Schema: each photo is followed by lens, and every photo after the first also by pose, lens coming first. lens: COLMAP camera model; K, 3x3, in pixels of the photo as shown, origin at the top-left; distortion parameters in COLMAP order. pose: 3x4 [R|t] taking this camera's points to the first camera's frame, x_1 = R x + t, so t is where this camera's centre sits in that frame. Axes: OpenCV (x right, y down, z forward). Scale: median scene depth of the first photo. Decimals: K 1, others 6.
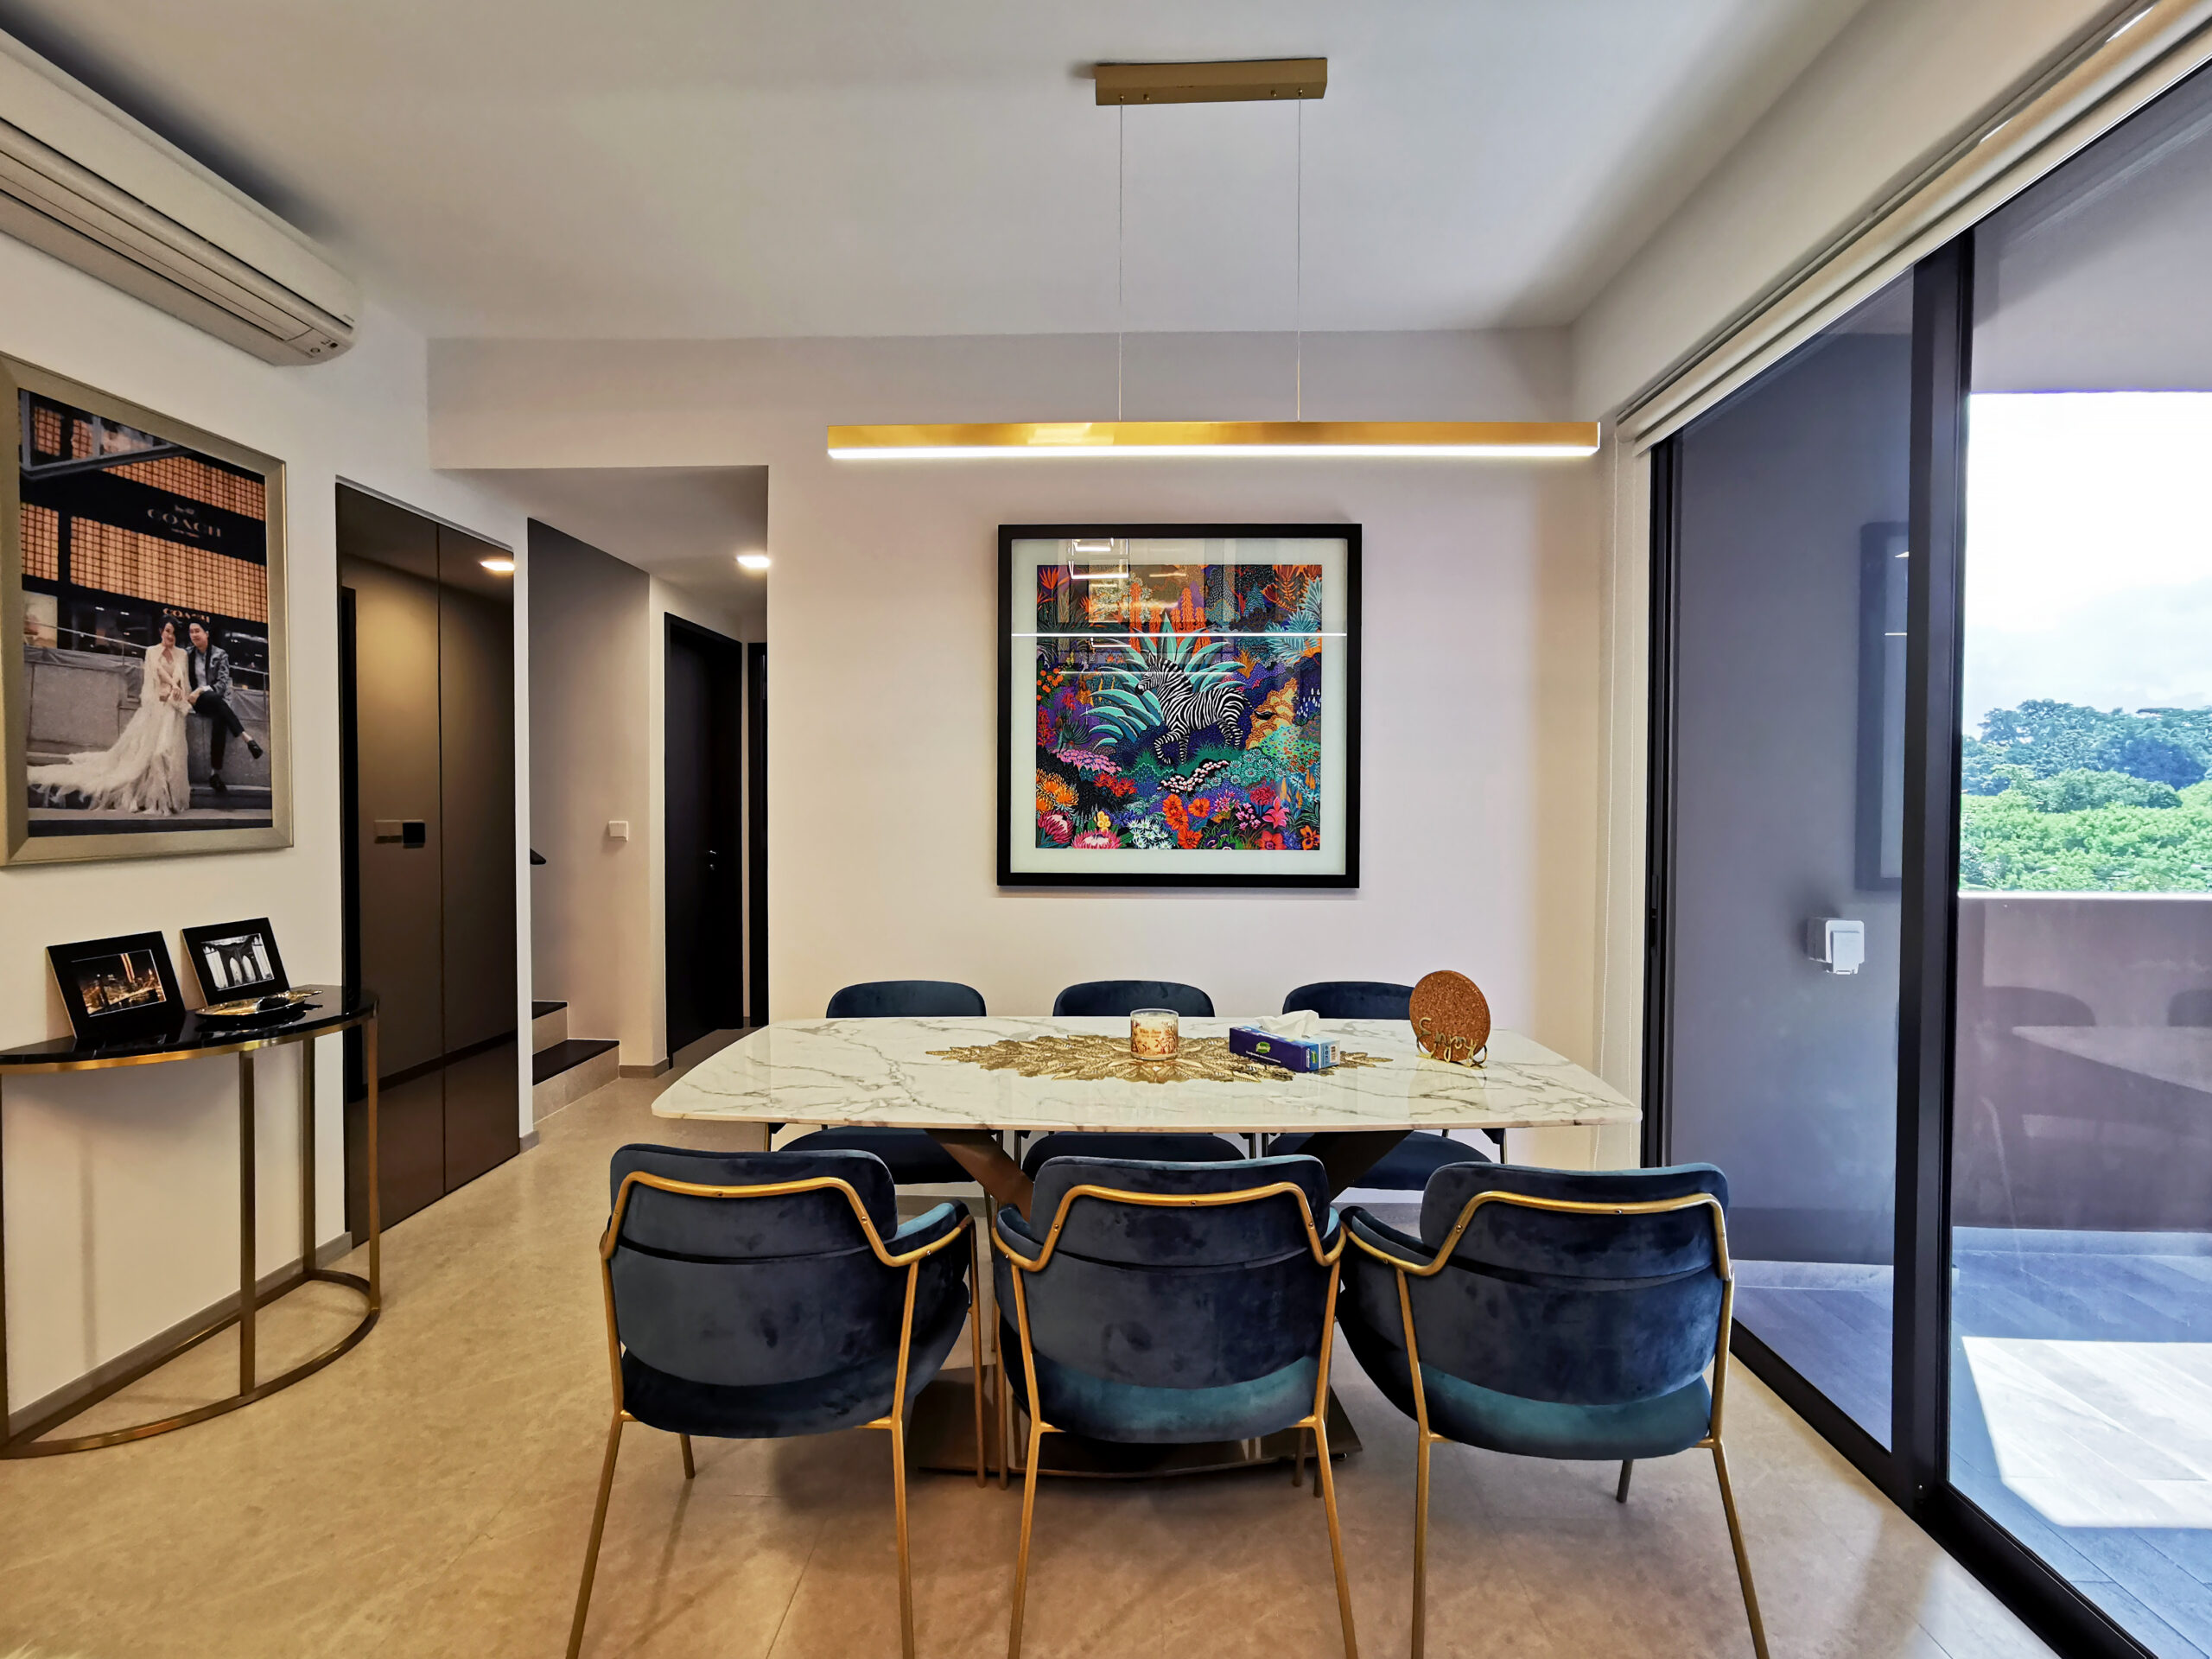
lens RADIAL K [[1086.2, 0, 1094.3], [0, 1086.2, 826.7], [0, 0, 1]] dist [-0.039800, 0.037935]
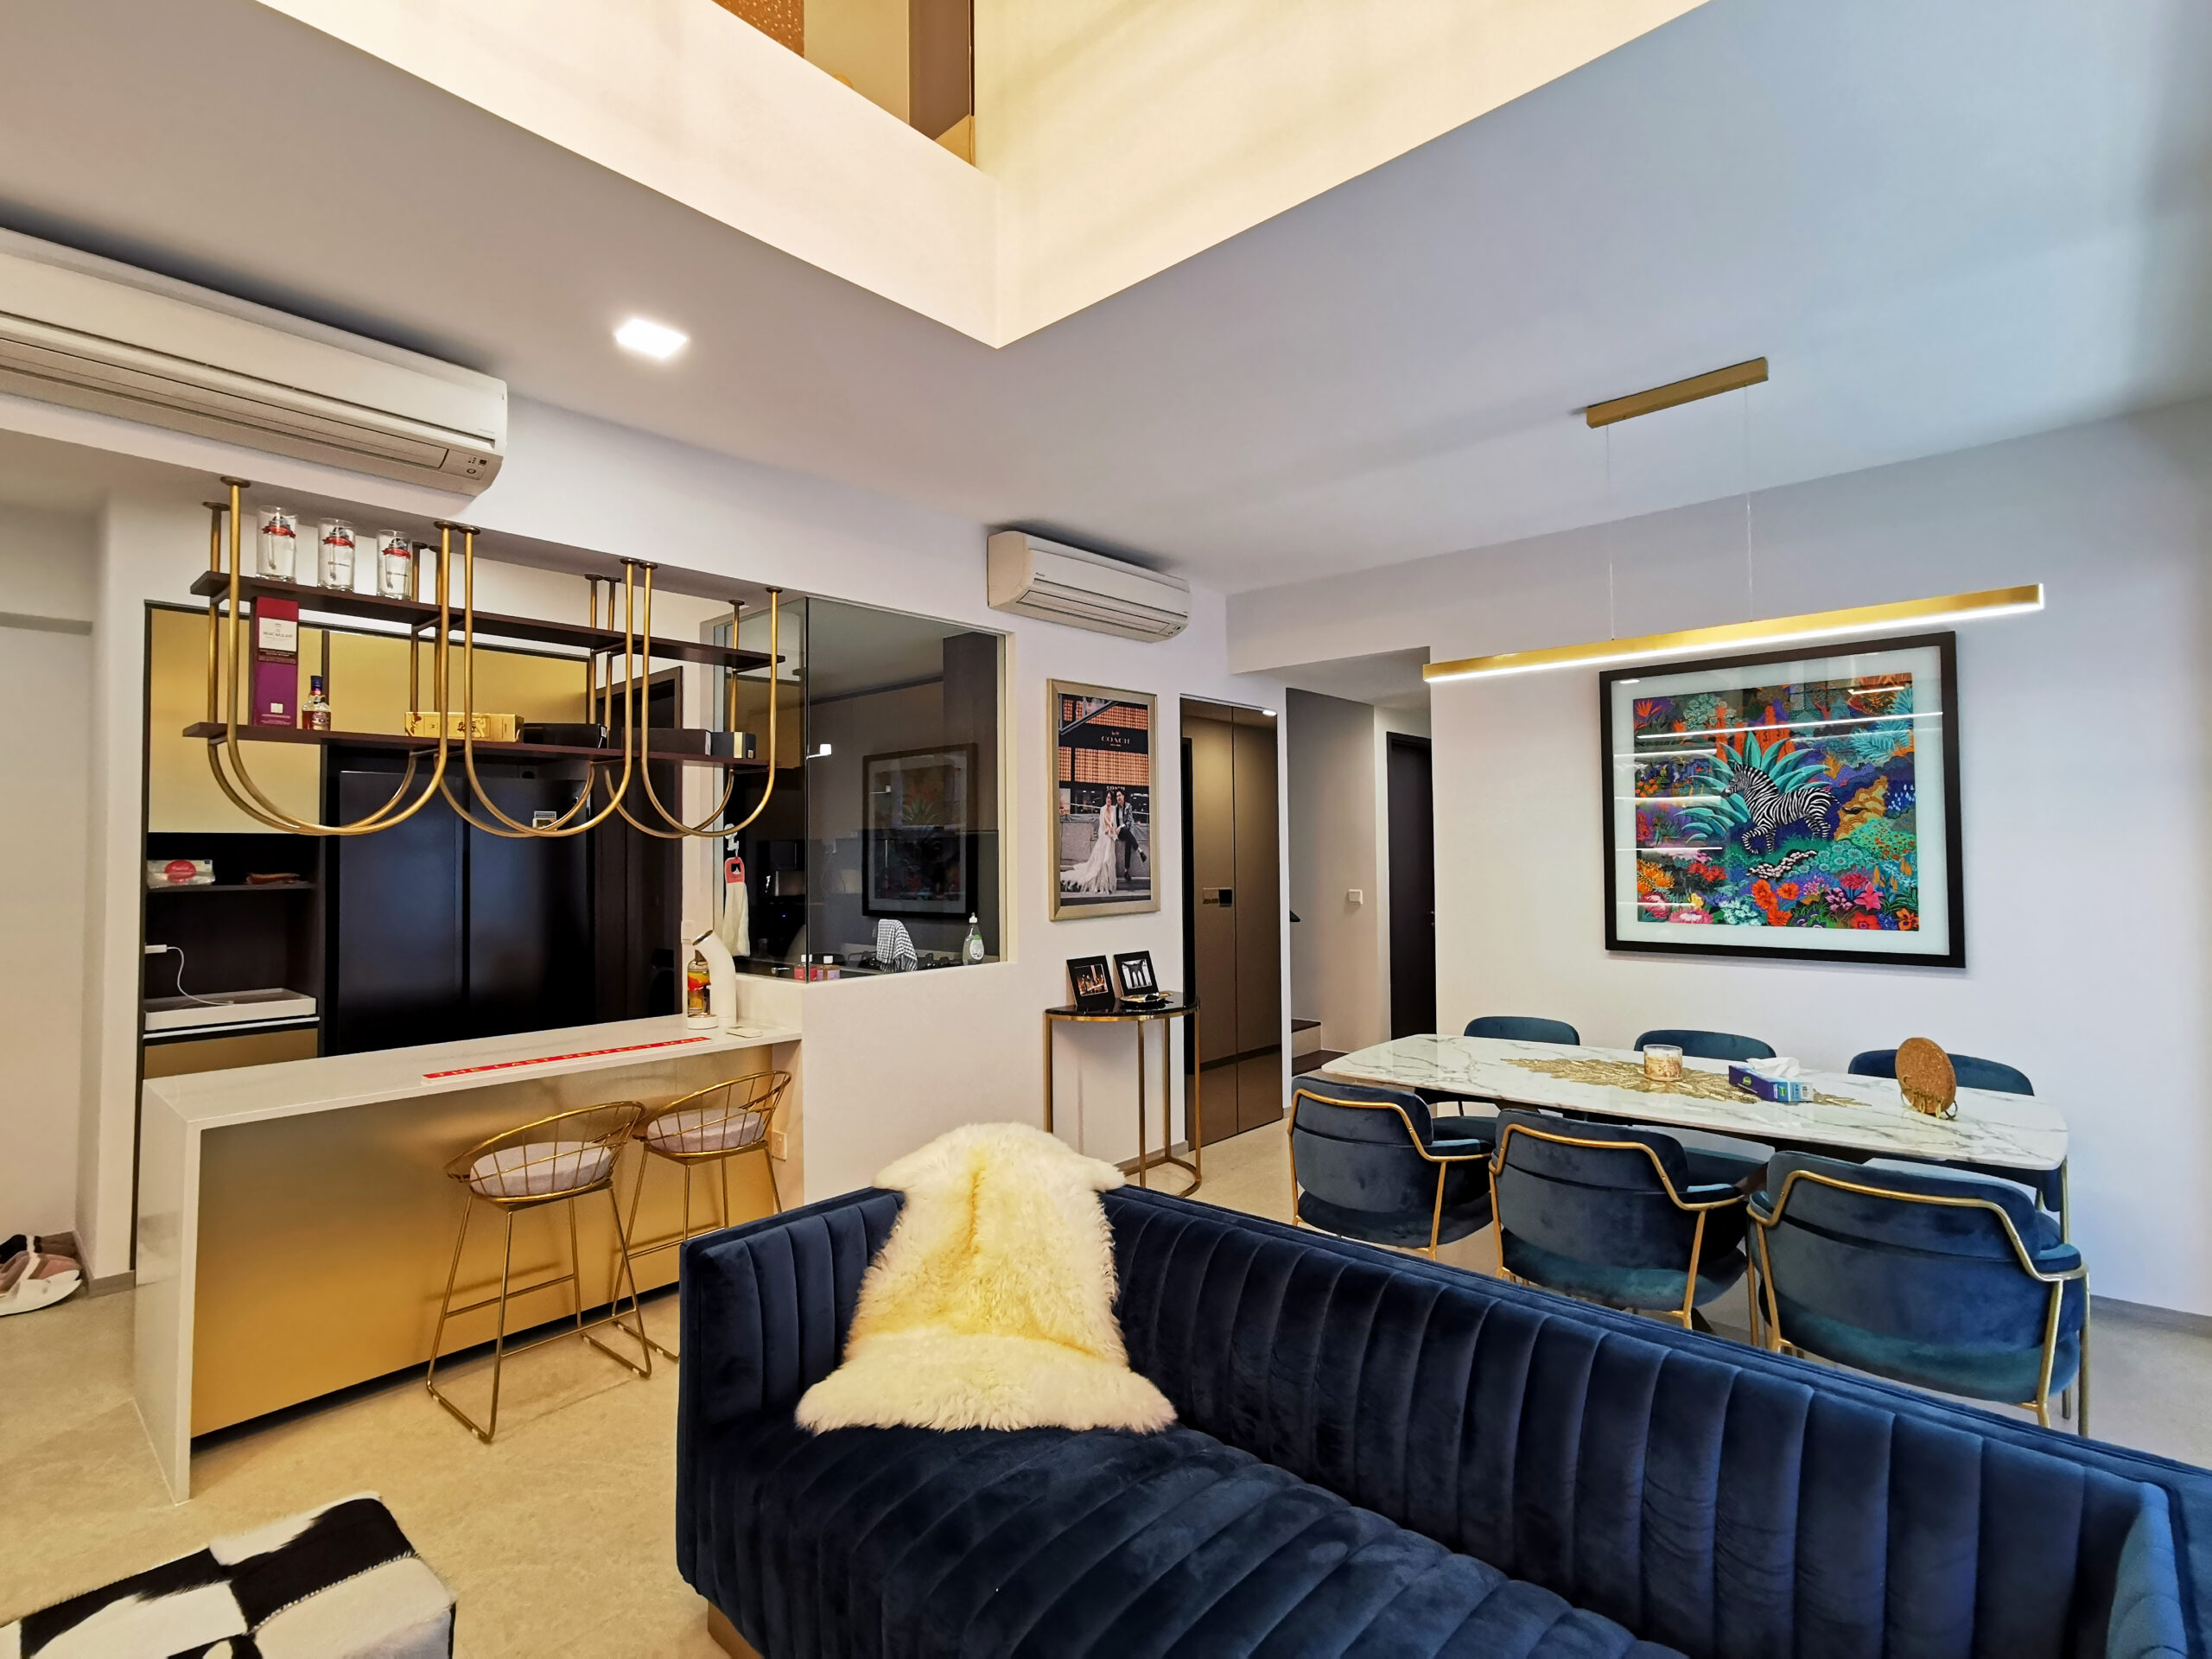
lens RADIAL K [[1086.2, 0, 1094.3], [0, 1086.2, 826.7], [0, 0, 1]] dist [-0.039800, 0.037935]
pose [[0.765166, -0.026658, -0.643281, 0.315364], [-0.002383, 0.999018, -0.044235, -0.039149], [0.643828, 0.035380, 0.764352, -0.427686]]
